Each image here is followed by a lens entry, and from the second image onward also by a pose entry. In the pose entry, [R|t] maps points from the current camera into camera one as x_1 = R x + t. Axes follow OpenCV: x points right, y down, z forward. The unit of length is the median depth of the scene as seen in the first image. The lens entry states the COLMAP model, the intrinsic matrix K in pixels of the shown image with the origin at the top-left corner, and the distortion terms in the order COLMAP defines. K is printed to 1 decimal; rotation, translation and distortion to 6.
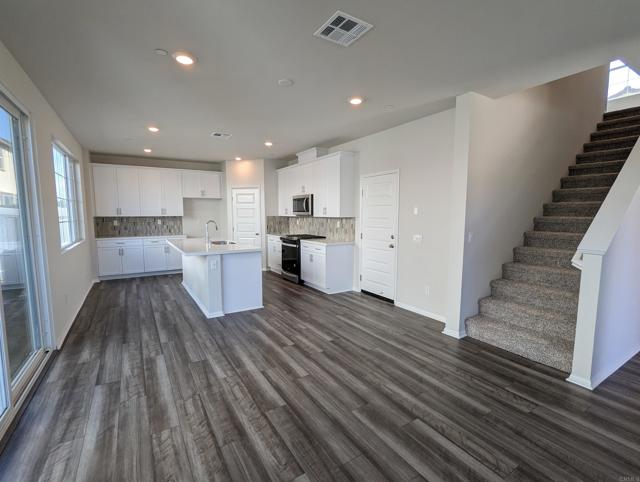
lens RADIAL K [[302.5, 0, 317.7], [0, 302.5, 241.0], [0, 0, 1]] dist [-0.005185, -0.000815]
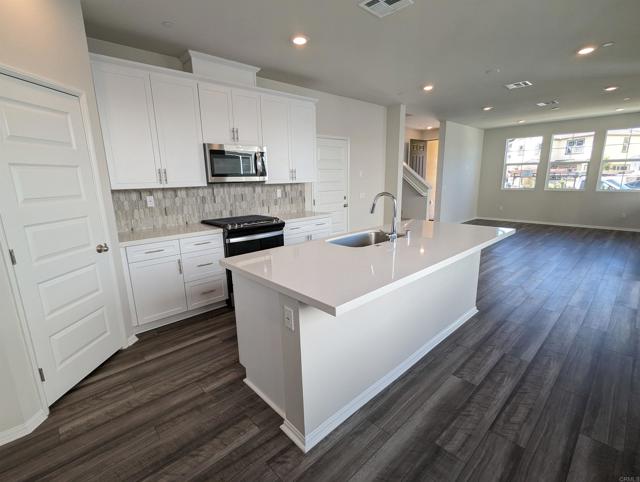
lens RADIAL K [[302.5, 0, 320.2], [0, 302.5, 242.5], [0, 0, 1]] dist [-0.005185, -0.000815]
pose [[-0.194508, -0.200543, 0.960182, -1.041246], [0.113719, 0.967667, 0.225143, -0.141296], [-0.974287, 0.152983, -0.165414, 1.571410]]
